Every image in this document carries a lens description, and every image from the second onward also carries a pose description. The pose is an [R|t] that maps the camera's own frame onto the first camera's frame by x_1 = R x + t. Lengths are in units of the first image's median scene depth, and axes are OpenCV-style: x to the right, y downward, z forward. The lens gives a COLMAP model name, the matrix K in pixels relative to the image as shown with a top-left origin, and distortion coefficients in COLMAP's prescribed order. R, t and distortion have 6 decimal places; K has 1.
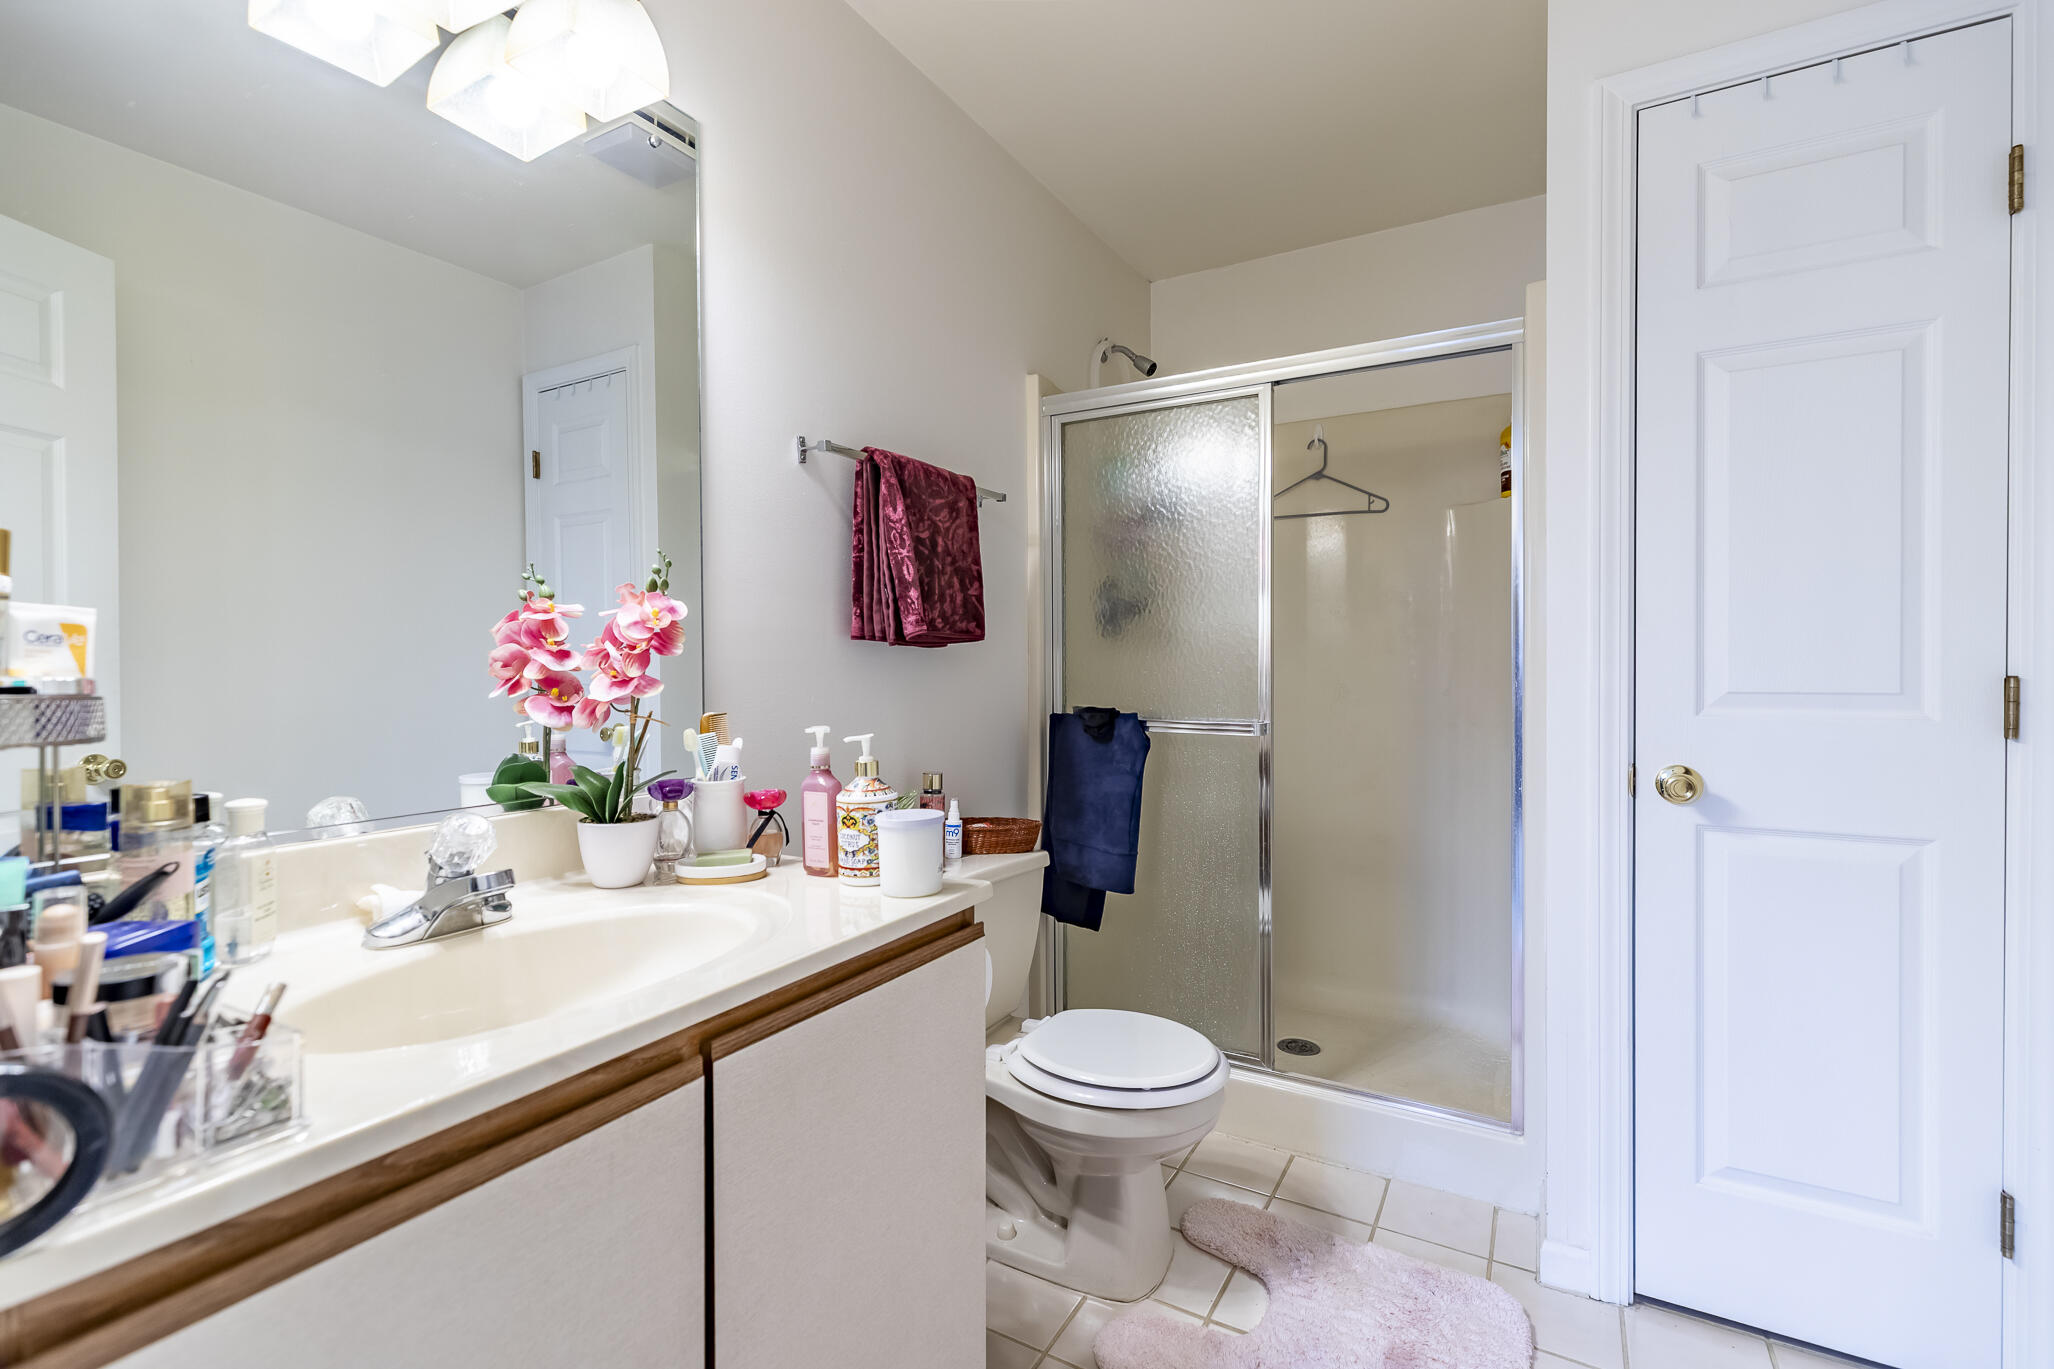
lens RADIAL K [[914.4, 0, 1034.4], [0, 914.4, 687.4], [0, 0, 1]] dist [0.002452, 0.000372]
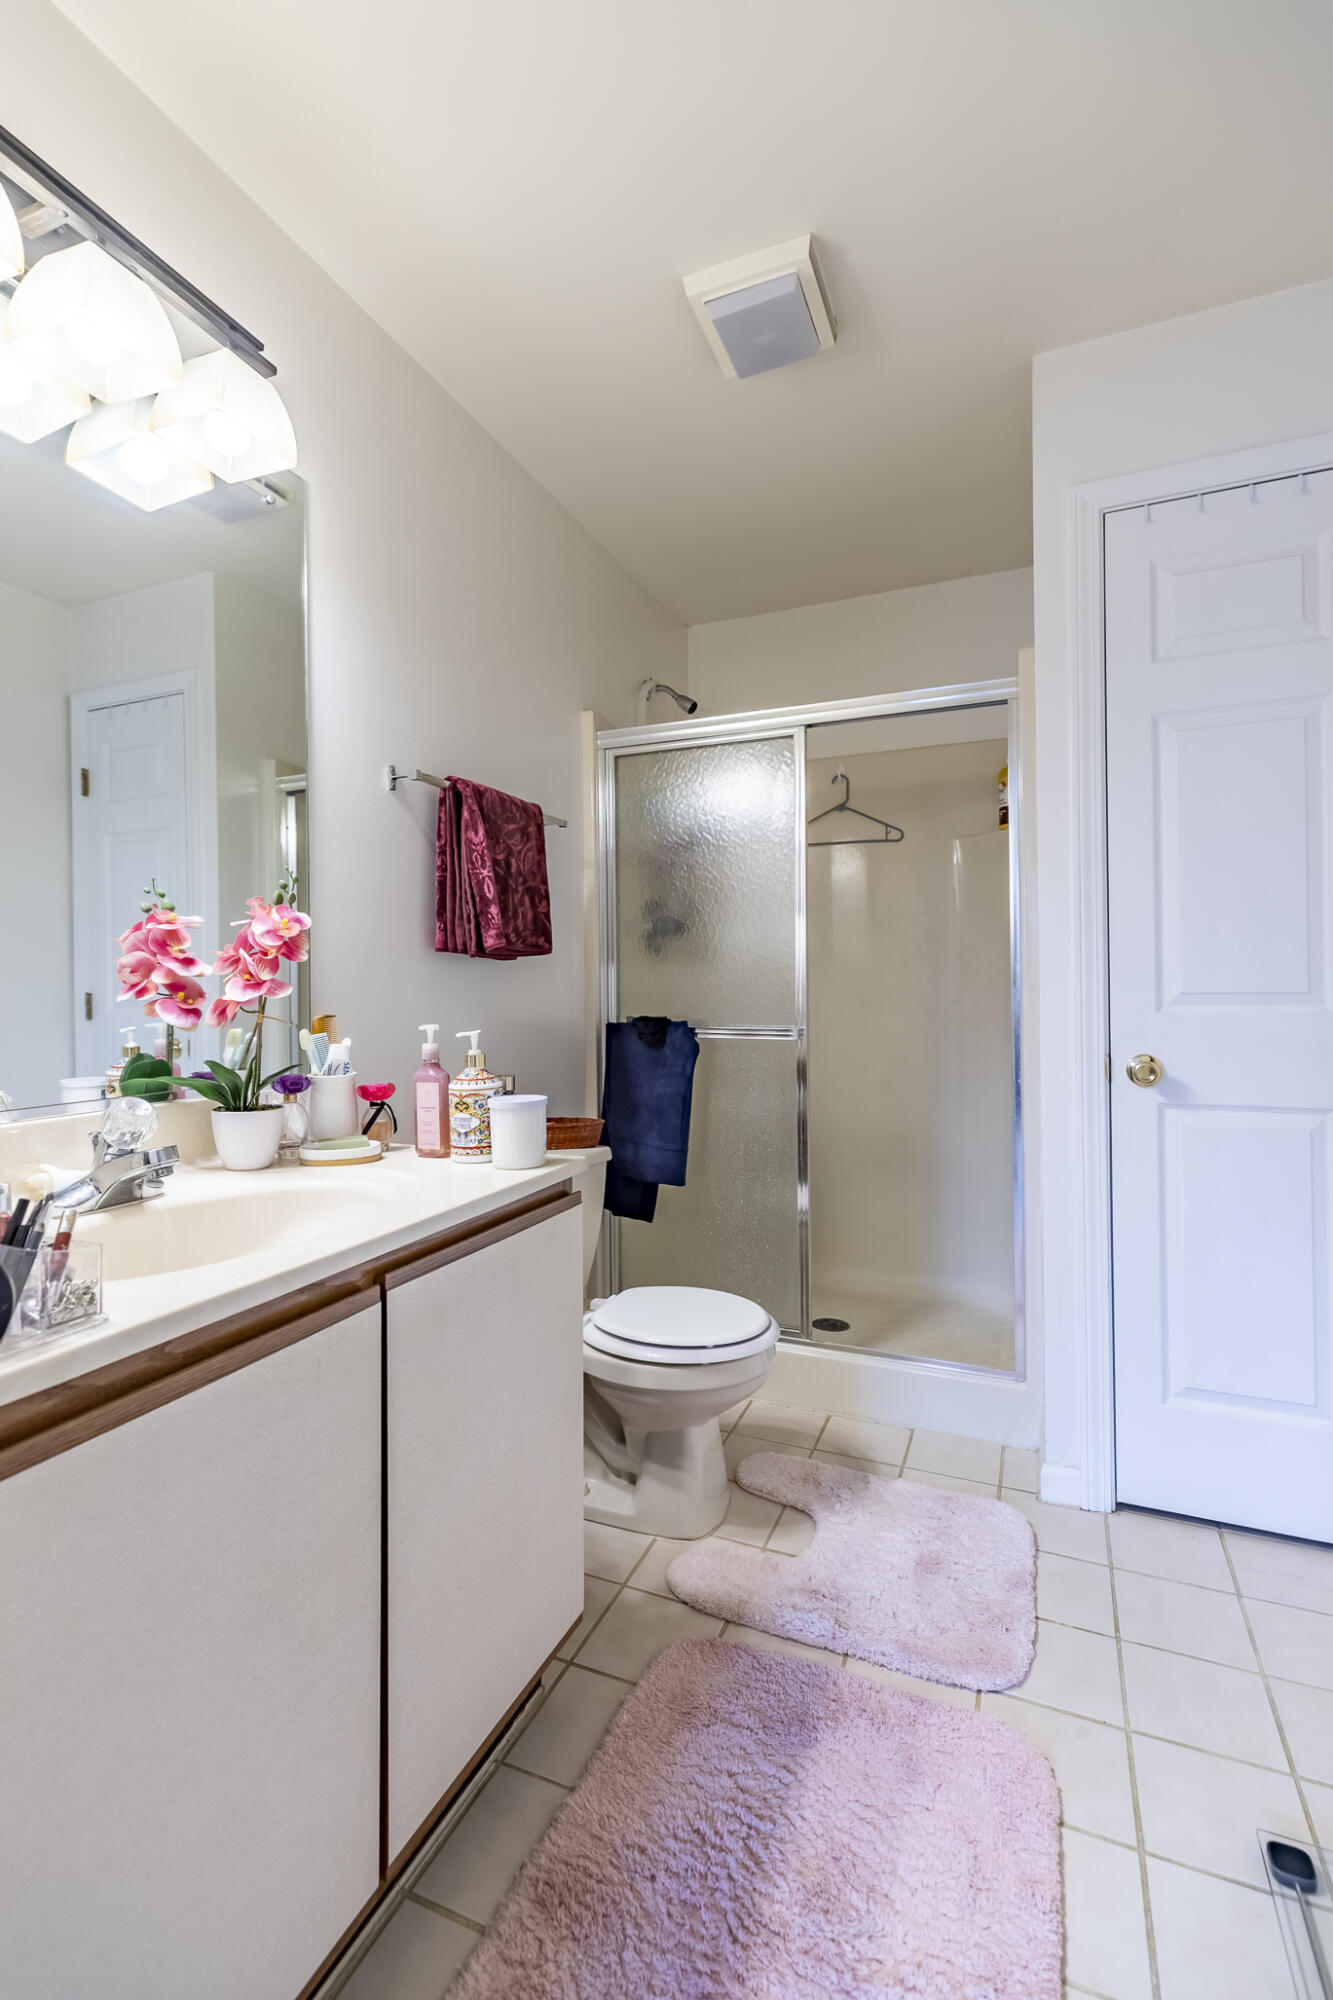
lens RADIAL K [[890.3, 0, 662.6], [0, 890.3, 993.2], [0, 0, 1]] dist [0.002452, 0.000372]
pose [[0.993992, -0.005131, 0.109328, -0.050540], [0.006846, 0.999859, -0.015319, 0.016799], [-0.109234, 0.015975, 0.993888, -0.091842]]
